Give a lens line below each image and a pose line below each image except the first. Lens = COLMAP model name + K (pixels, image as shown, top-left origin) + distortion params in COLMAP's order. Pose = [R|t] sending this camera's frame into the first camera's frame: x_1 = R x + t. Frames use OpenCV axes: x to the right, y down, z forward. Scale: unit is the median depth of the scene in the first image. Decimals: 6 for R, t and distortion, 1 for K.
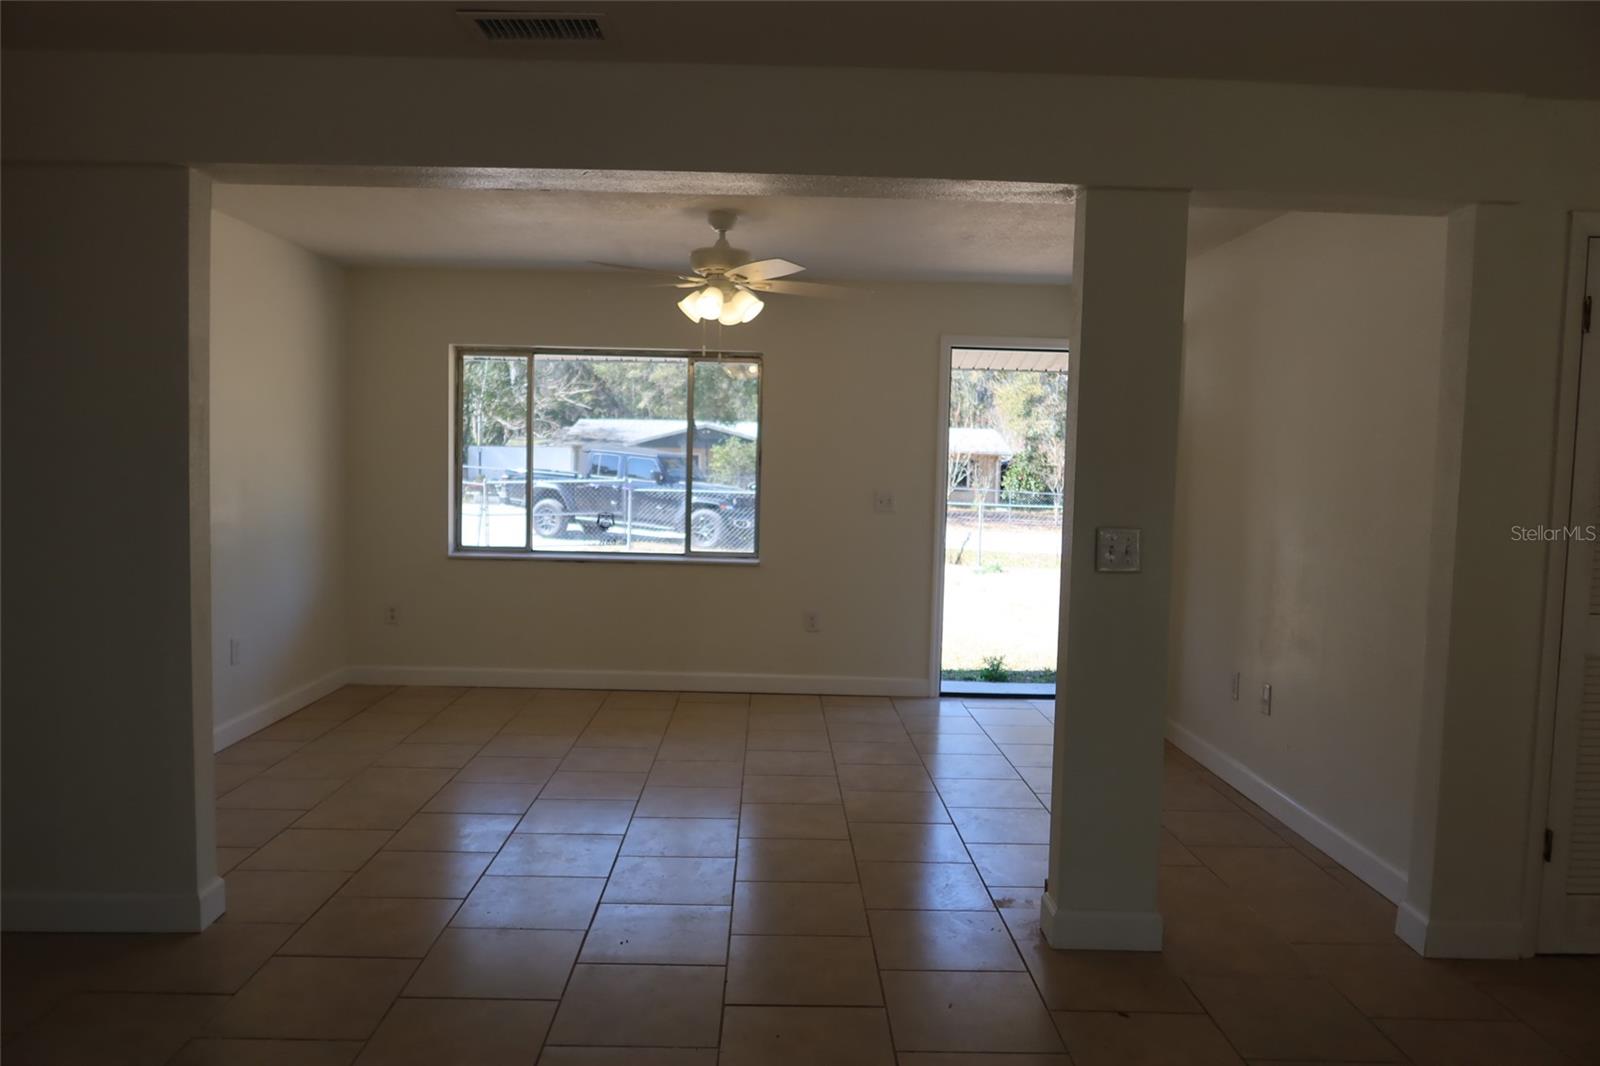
lens RADIAL K [[1117.1, 0, 796.0], [0, 1117.1, 526.9], [0, 0, 1]] dist [-0.017832, 0.016034]
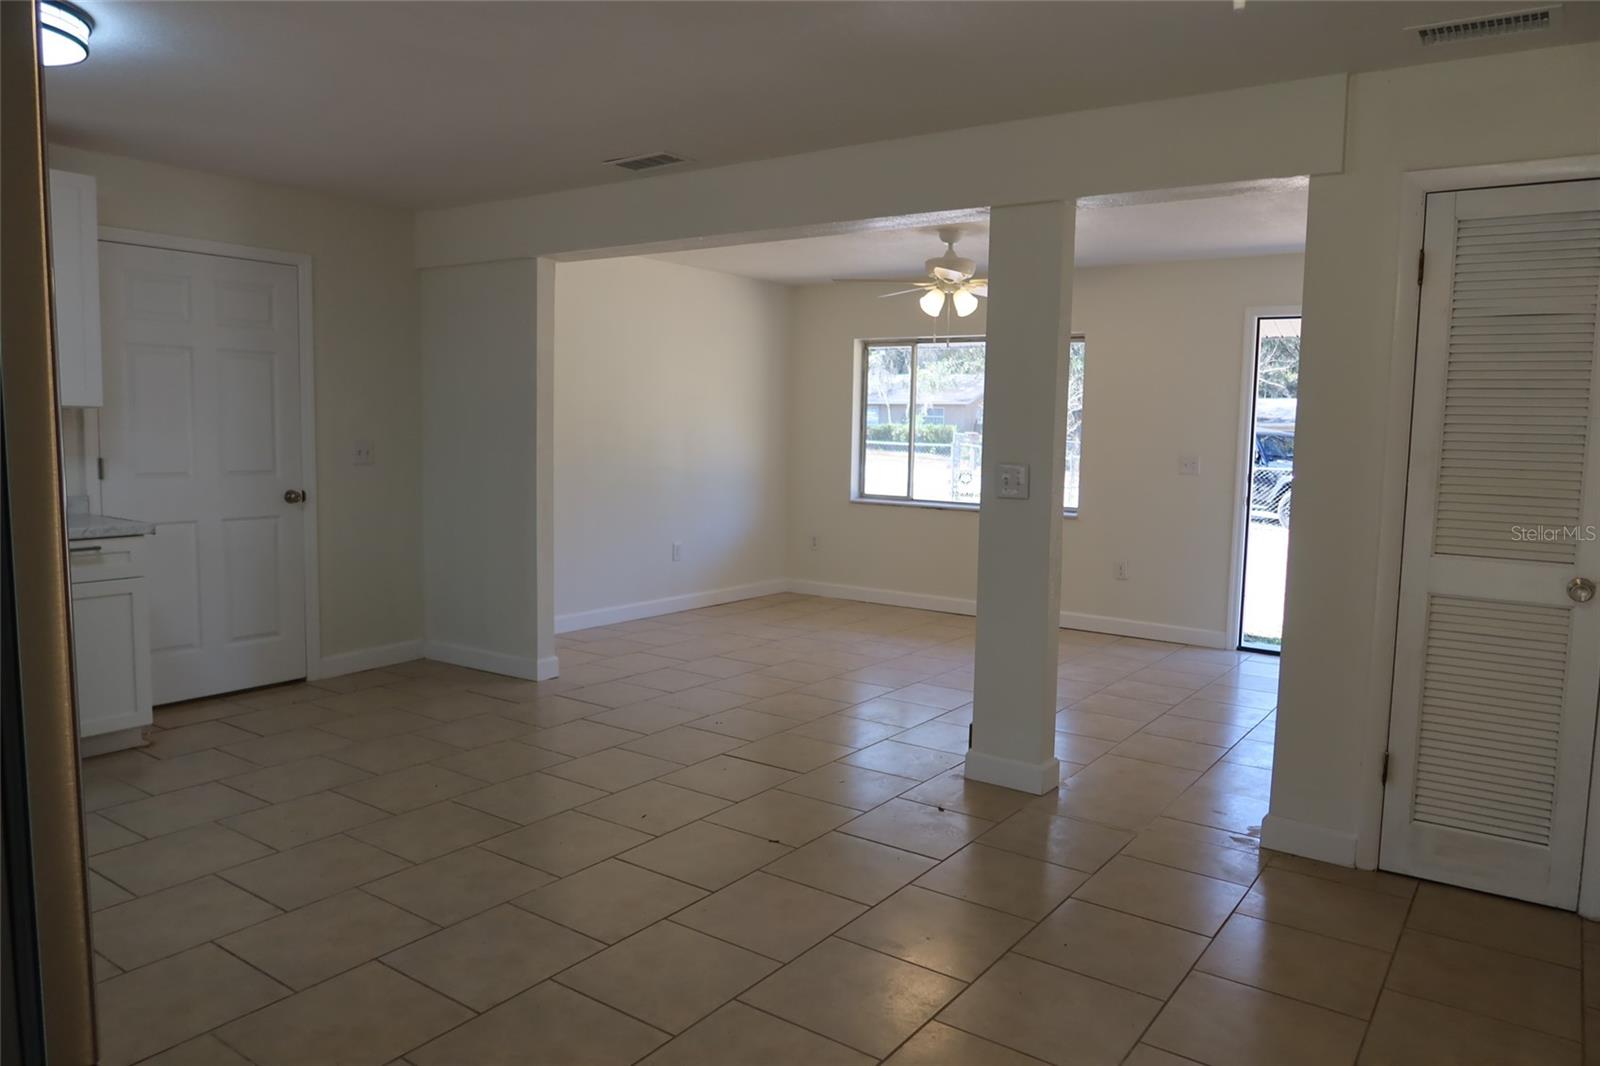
lens RADIAL K [[1117.1, 0, 796.0], [0, 1117.1, 526.9], [0, 0, 1]] dist [-0.017832, 0.016034]
pose [[0.804842, 0.047924, -0.591551, 0.419823], [-0.038829, 0.998851, 0.028091, 0.022680], [0.592217, 0.000361, 0.805778, -0.100864]]
